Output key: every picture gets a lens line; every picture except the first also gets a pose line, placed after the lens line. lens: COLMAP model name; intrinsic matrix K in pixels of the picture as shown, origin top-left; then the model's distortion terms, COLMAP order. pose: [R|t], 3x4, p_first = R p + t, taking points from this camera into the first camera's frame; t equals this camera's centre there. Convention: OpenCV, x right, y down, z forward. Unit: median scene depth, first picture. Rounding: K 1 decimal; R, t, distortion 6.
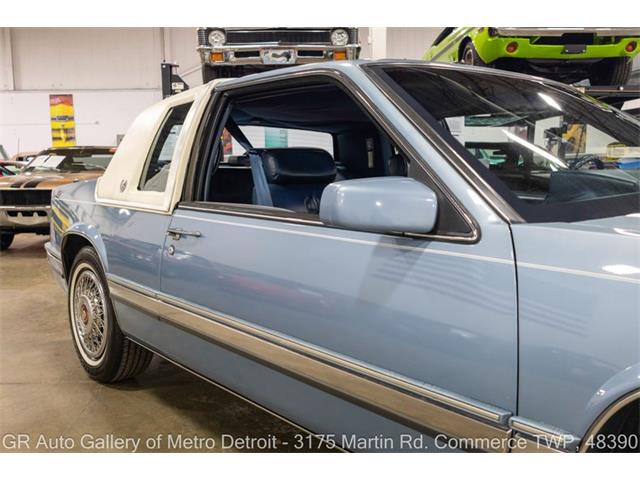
lens RADIAL K [[595.7, 0, 320.6], [0, 595.7, 238.7], [0, 0, 1]] dist [-0.036346, 0.000000]
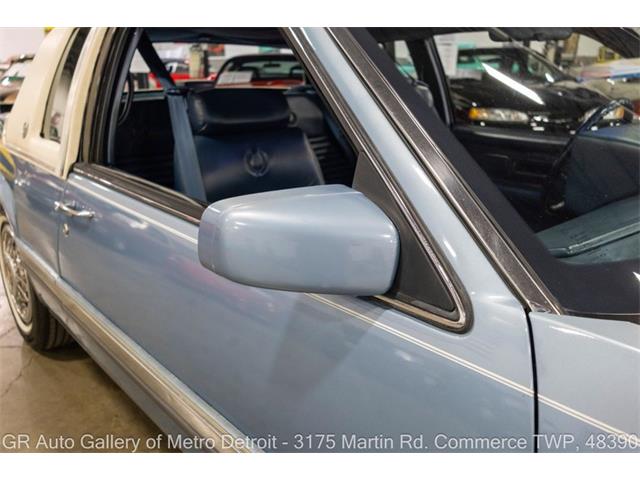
lens RADIAL K [[560.8, 0, 318.7], [0, 560.8, 242.5], [0, 0, 1]] dist [-0.022091, -0.024607]
pose [[0.999994, 0.000379, 0.003335, 0.055645], [-0.000995, 0.982445, 0.186552, -0.075353], [-0.003206, -0.186554, 0.982439, 0.223227]]
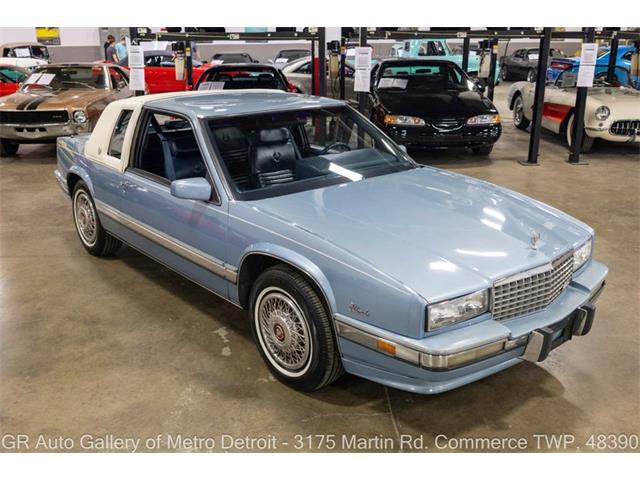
lens RADIAL K [[595.7, 0, 316.2], [0, 595.7, 240.4], [0, 0, 1]] dist [-0.036346, 0.000000]
pose [[0.999977, 0.004821, 0.004796, 0.310781], [-0.005690, 0.979370, 0.201995, -0.180822], [-0.003723, -0.202017, 0.979375, -0.803523]]
